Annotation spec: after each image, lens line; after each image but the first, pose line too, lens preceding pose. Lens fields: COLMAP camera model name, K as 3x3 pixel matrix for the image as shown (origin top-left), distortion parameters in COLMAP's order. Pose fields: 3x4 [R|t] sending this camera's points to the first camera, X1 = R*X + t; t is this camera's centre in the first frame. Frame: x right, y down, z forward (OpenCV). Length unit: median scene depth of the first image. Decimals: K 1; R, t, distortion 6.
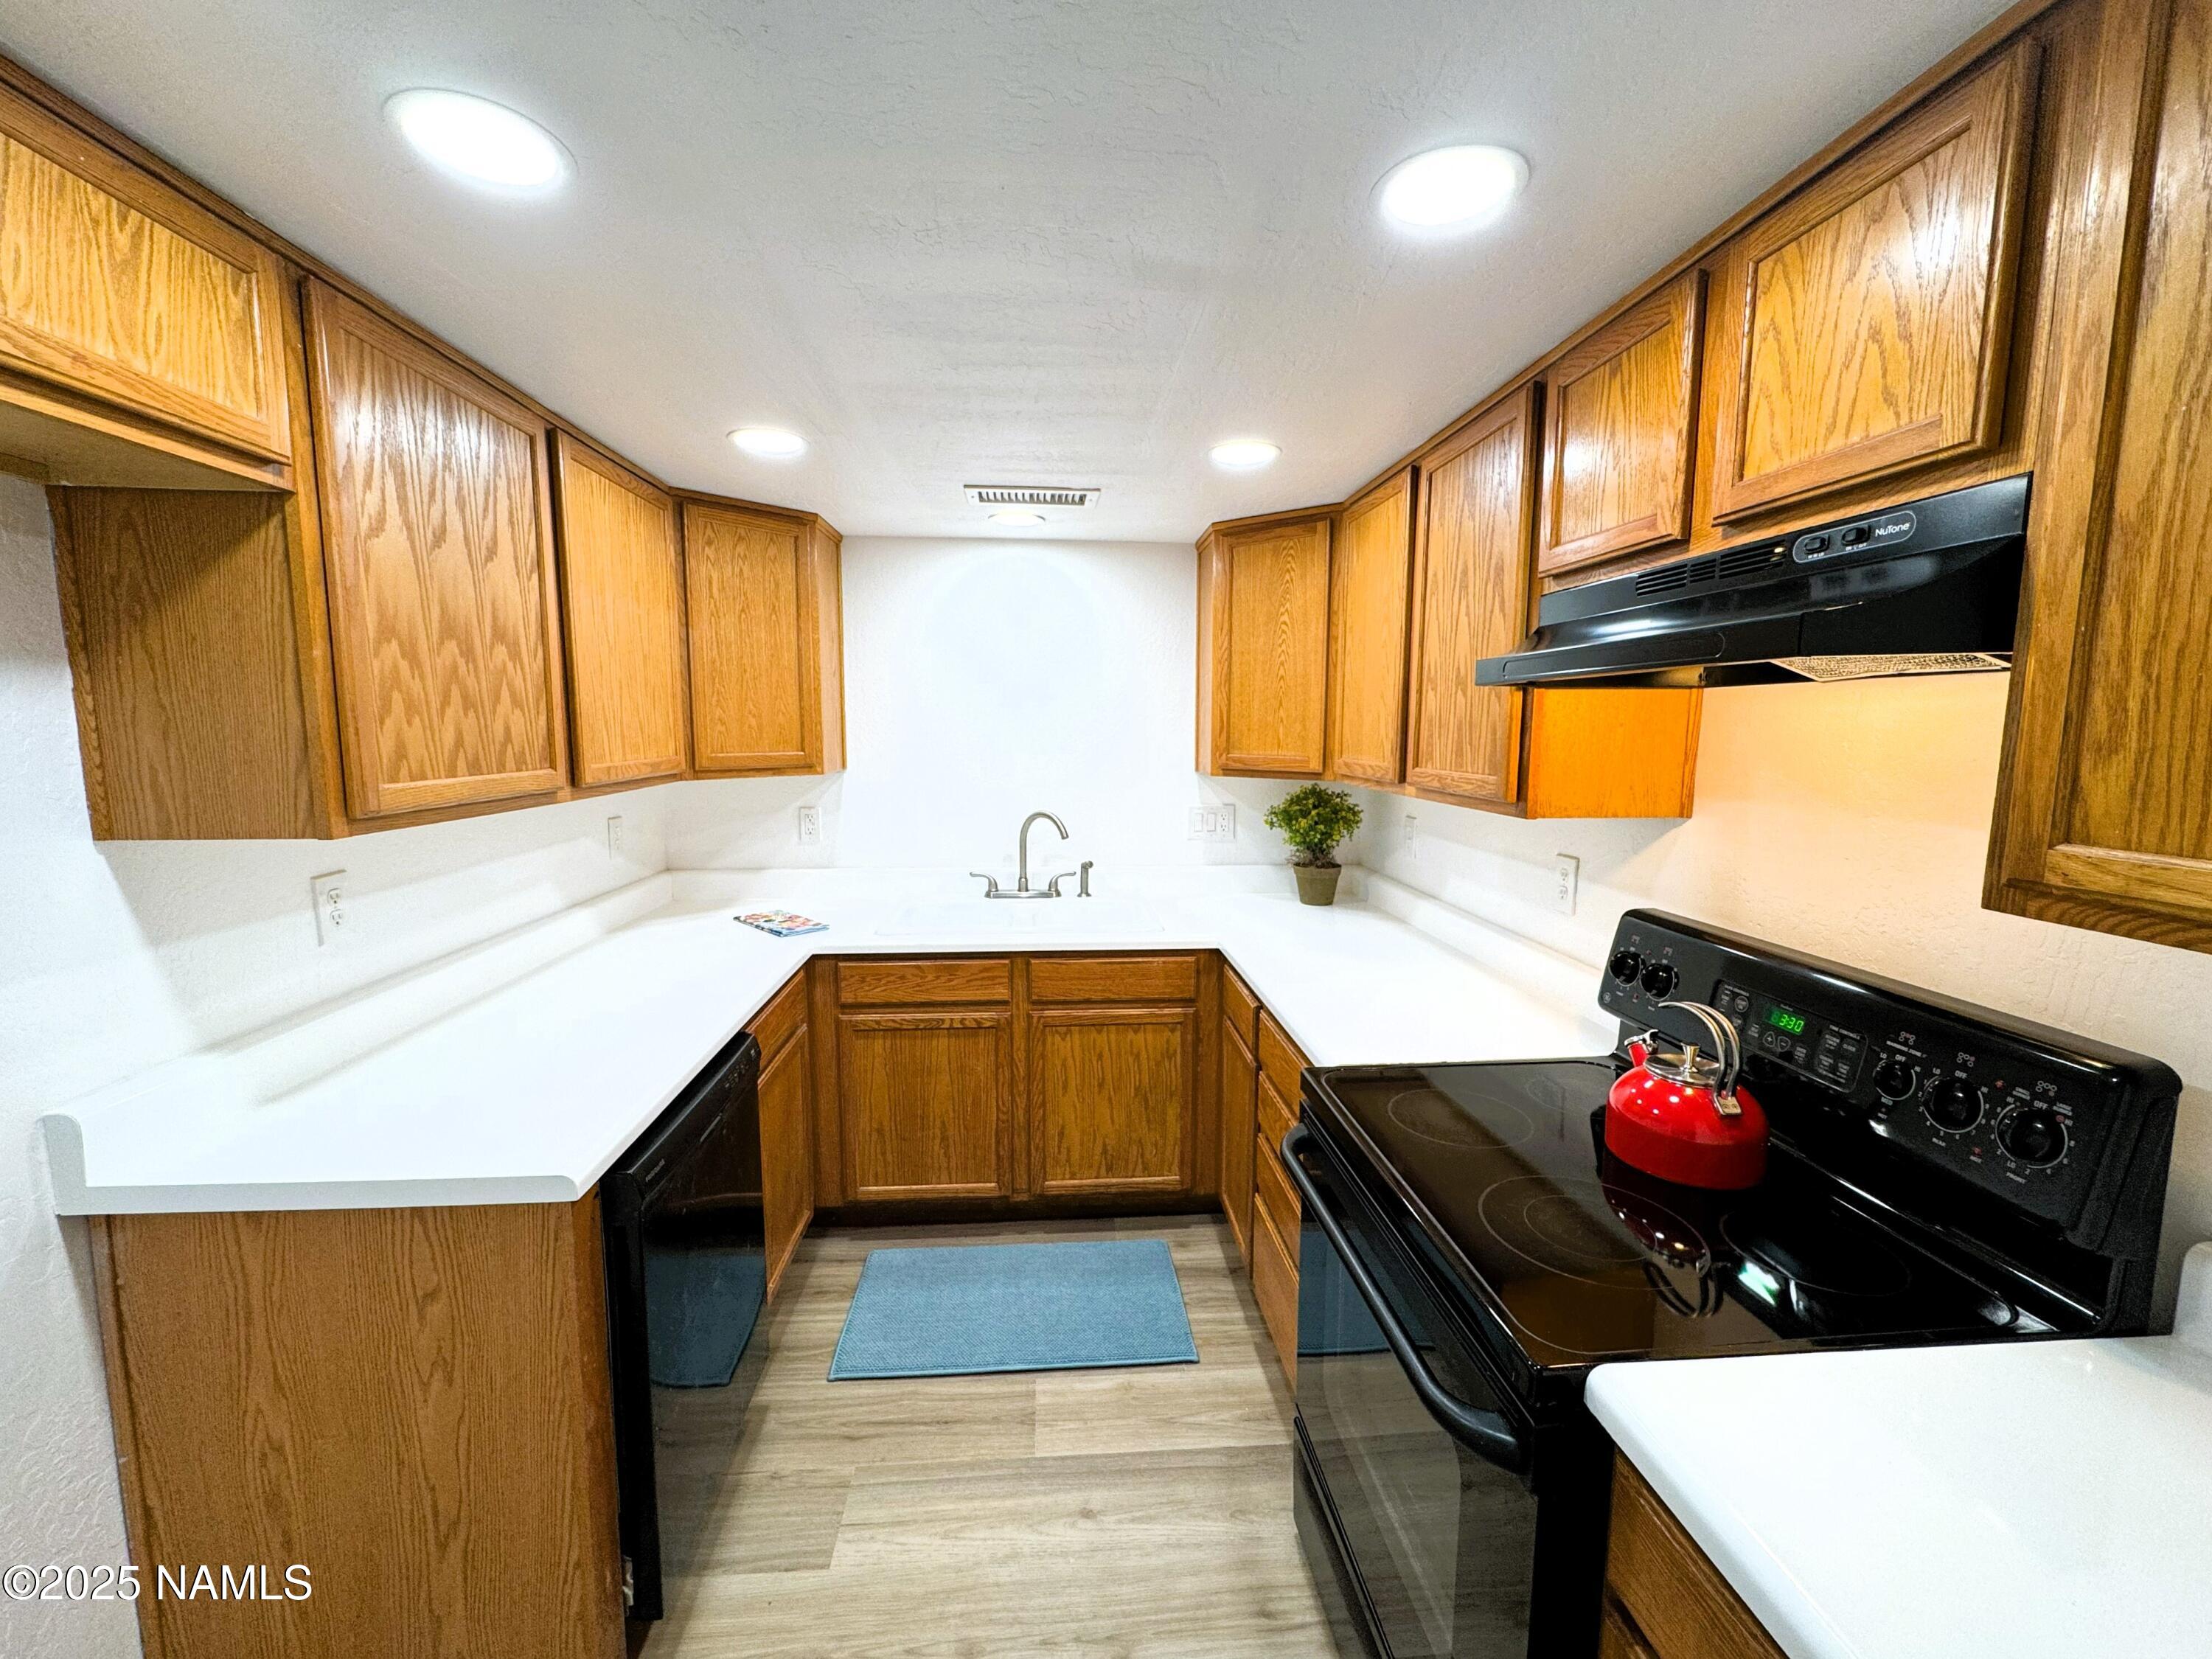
lens RADIAL K [[891.6, 0, 1106.0], [0, 891.6, 829.5], [0, 0, 1]] dist [0.003033, 0.000216]
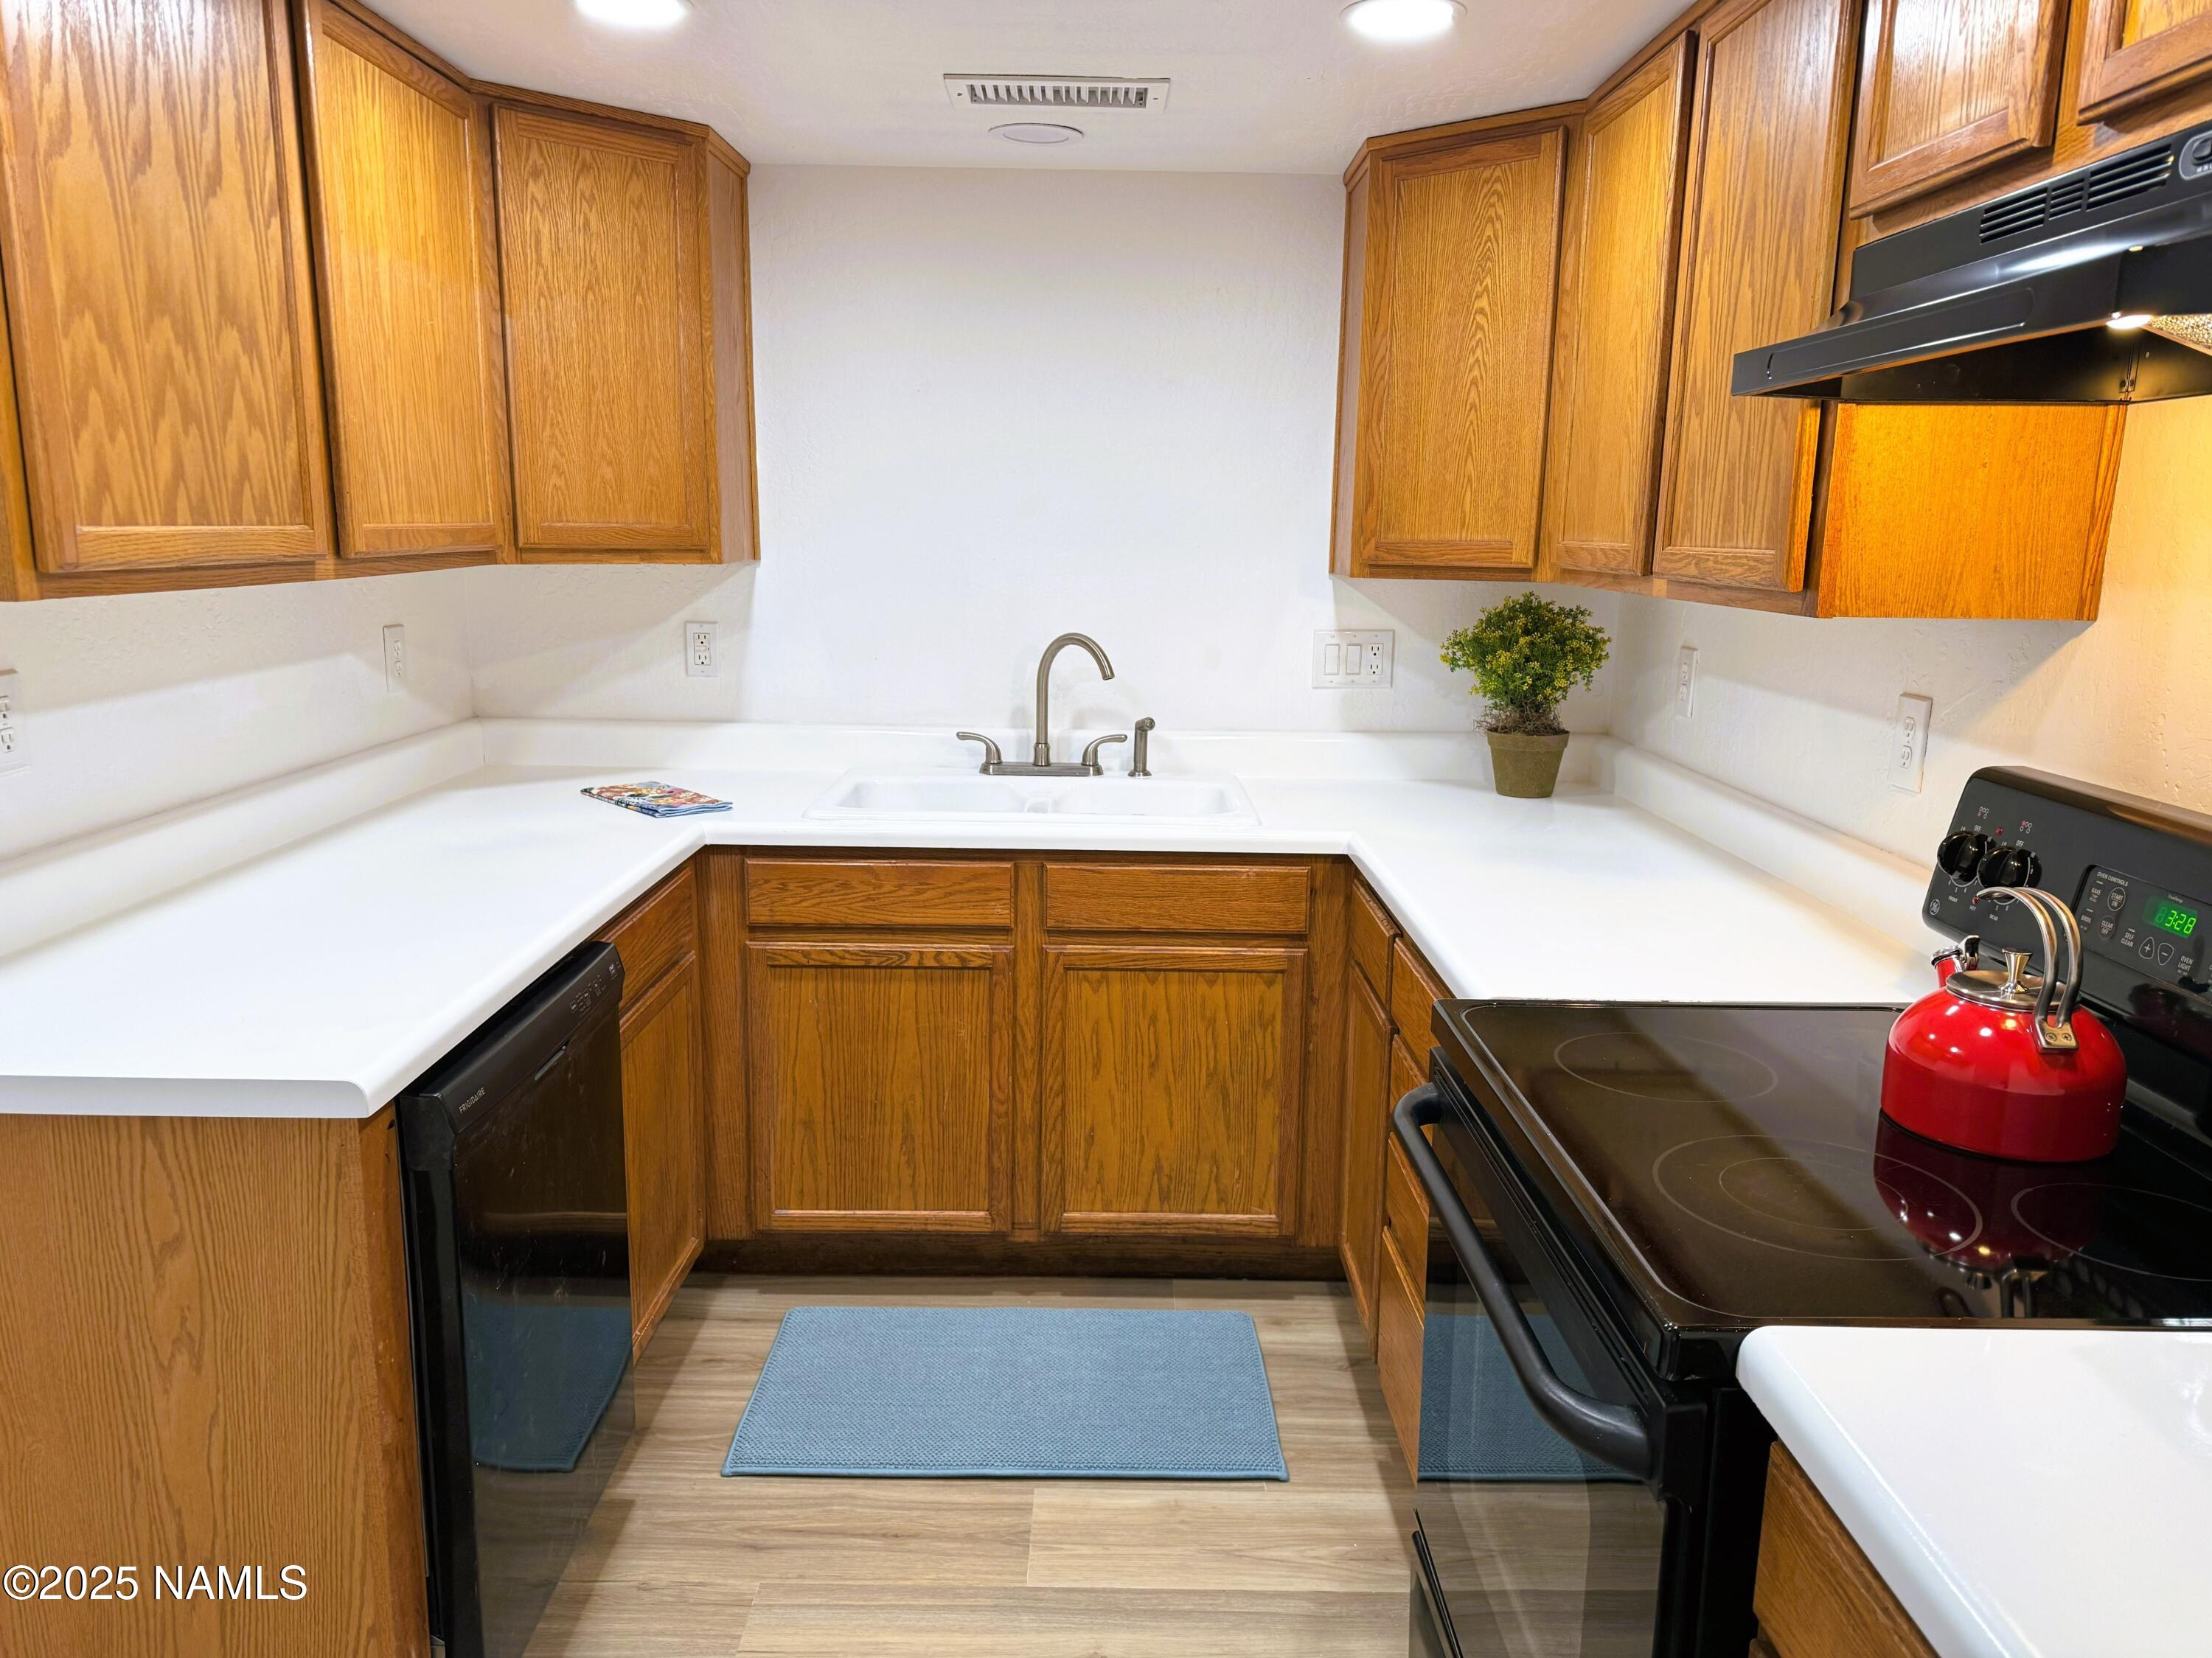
lens RADIAL K [[1556.6, 0, 1106.0], [0, 1556.6, 829.0], [0, 0, 1]] dist [0.110344, -0.122537]
pose [[0.997162, 0.025374, -0.070880, 0.041444], [-0.019963, 0.996906, 0.076024, 0.043179], [0.072590, -0.074393, 0.994584, -0.107492]]
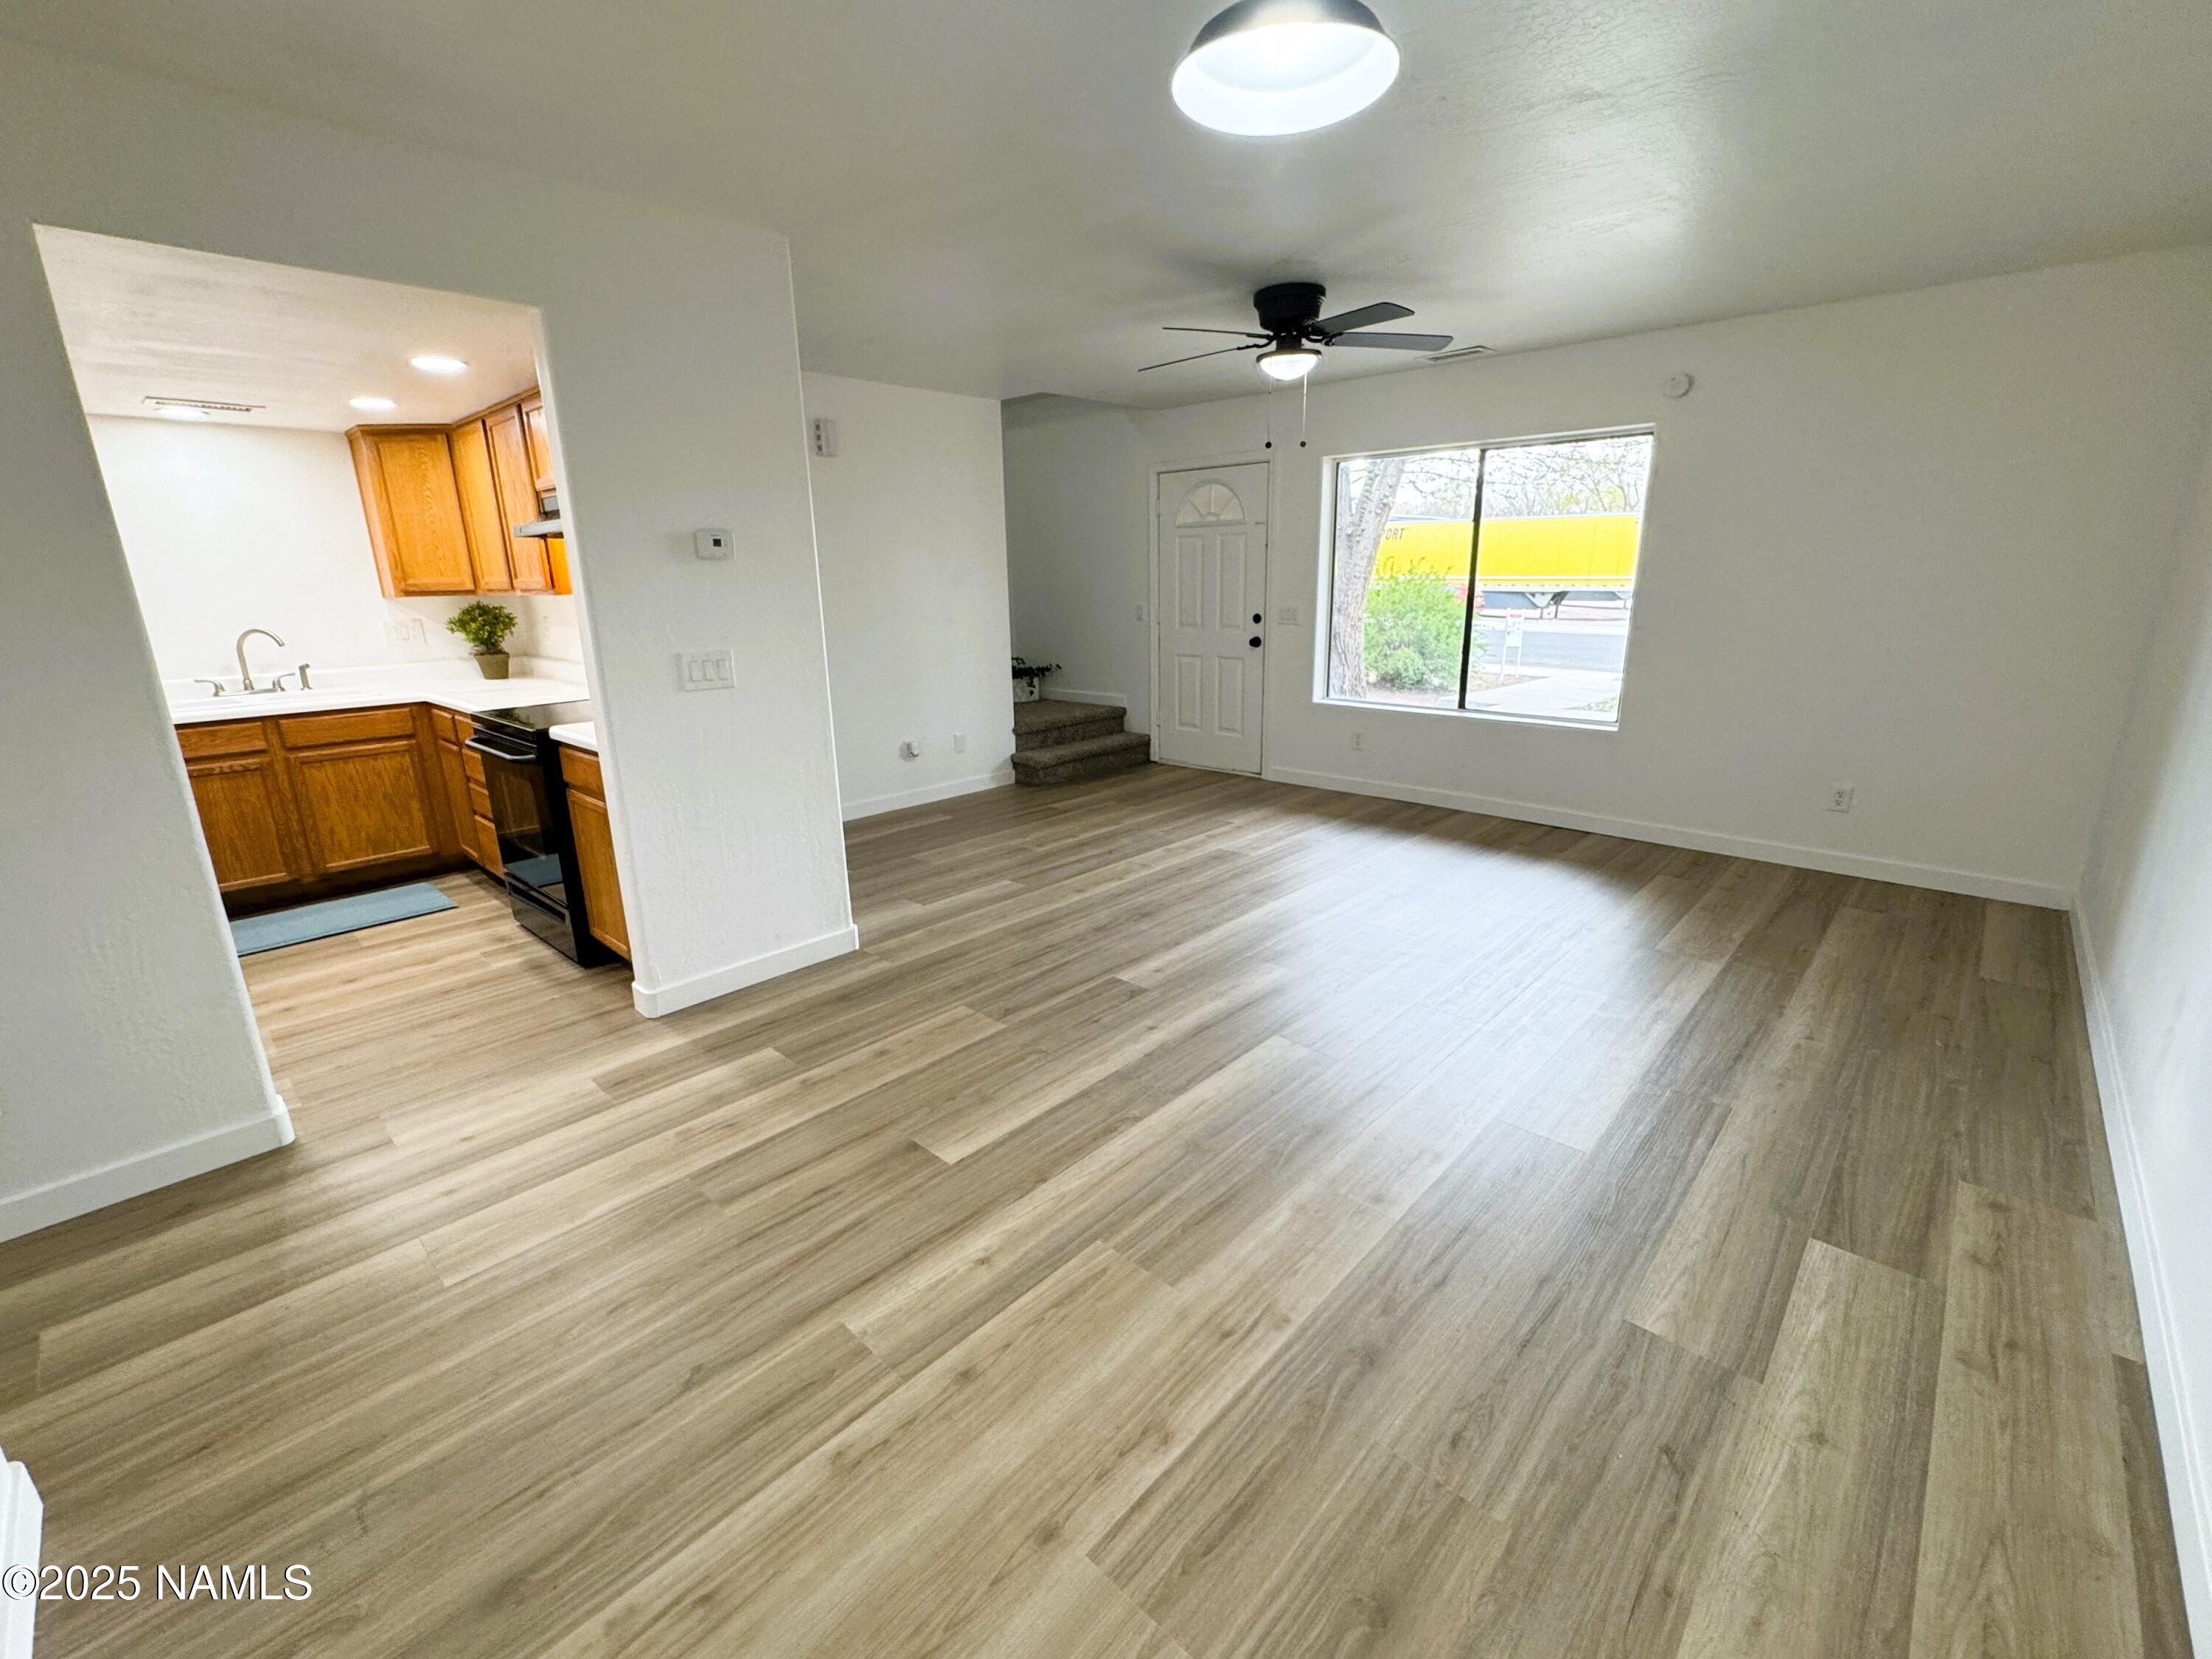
lens RADIAL K [[946.9, 0, 1106.0], [0, 946.9, 829.5], [0, 0, 1]] dist [-0.000947, 0.000116]
pose [[0.733982, -0.195103, 0.650543, -0.157395], [0.099898, 0.978446, 0.180732, 0.205452], [-0.671782, -0.067666, 0.737652, -1.351329]]
